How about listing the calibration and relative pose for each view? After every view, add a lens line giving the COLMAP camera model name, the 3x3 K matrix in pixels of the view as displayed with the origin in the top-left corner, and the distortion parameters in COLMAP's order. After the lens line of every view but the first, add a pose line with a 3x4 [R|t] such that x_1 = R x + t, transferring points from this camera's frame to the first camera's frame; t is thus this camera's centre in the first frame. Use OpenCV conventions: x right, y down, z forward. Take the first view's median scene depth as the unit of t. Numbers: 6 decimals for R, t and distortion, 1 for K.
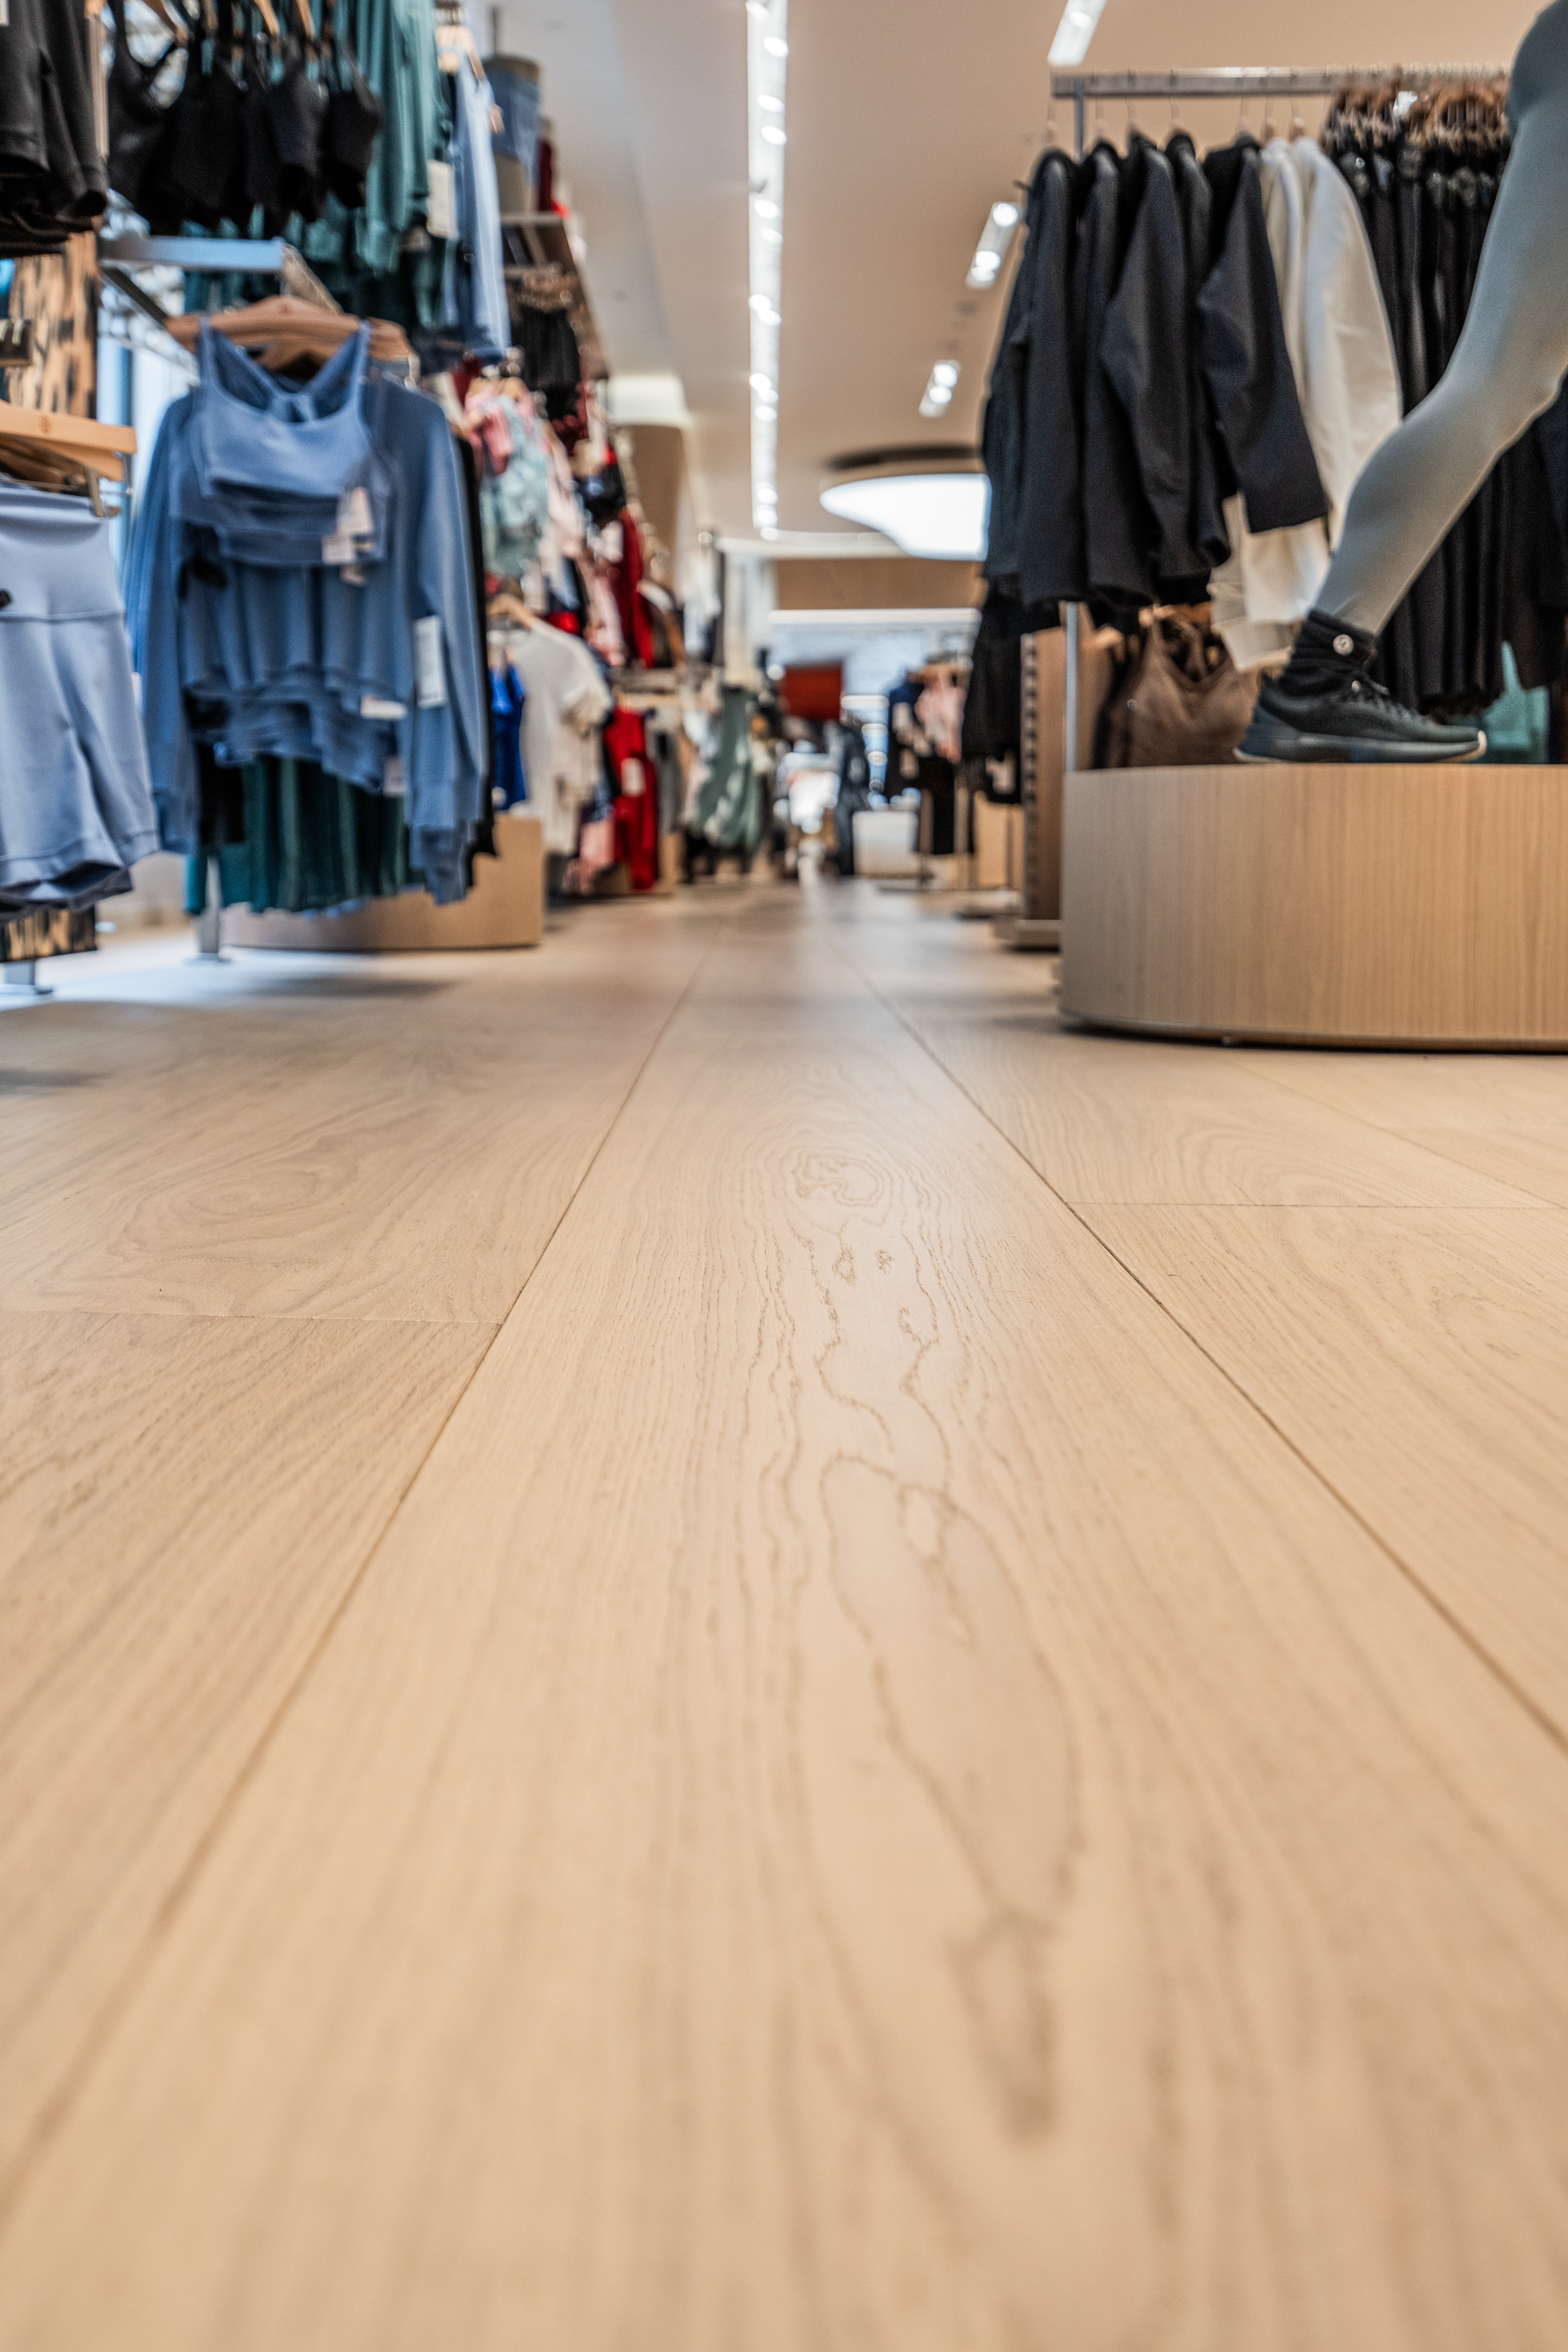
lens RADIAL K [[2166.5, 0, 784.0], [0, 2166.5, 1176.0], [0, 0, 1]] dist [0.005095, 0.007023]
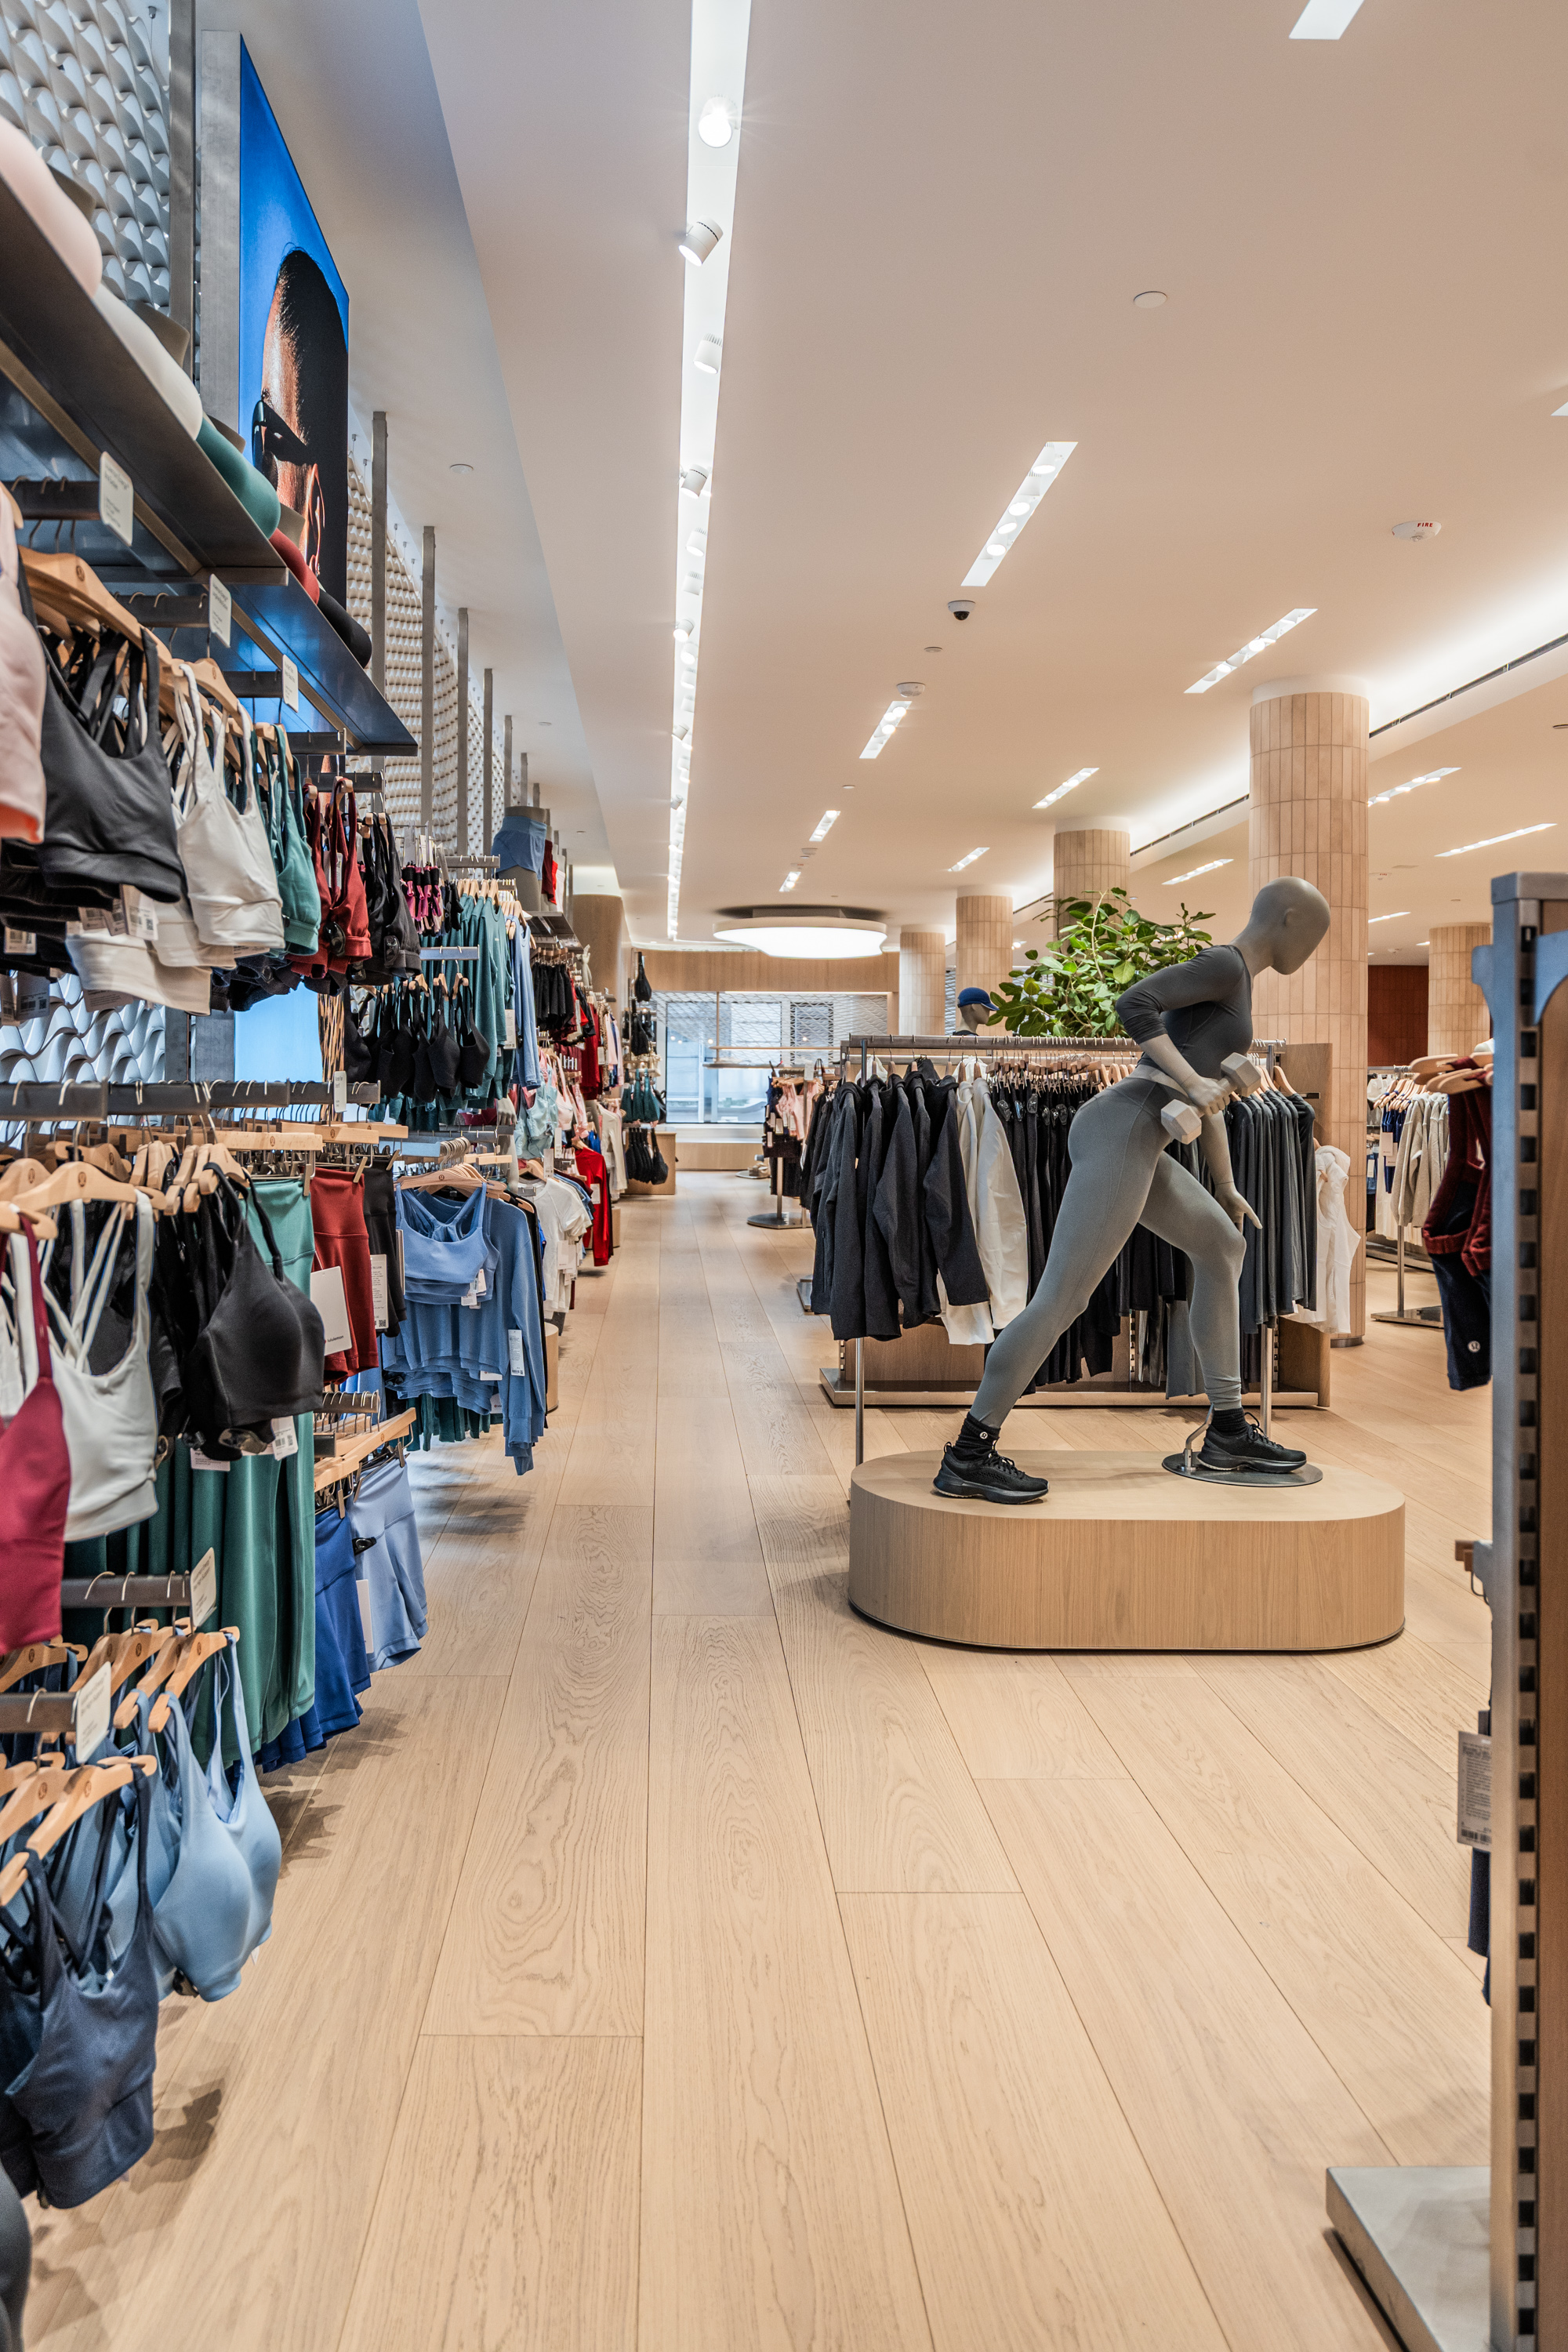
lens RADIAL K [[1731.9, 0, 786.2], [0, 1731.9, 1163.3], [0, 0, 1]] dist [0.021584, 0.000220]
pose [[0.997631, 0.001014, 0.068789, -0.035580], [-0.001197, 0.999996, 0.002617, -0.415976], [-0.068786, -0.002693, 0.997628, -0.517869]]
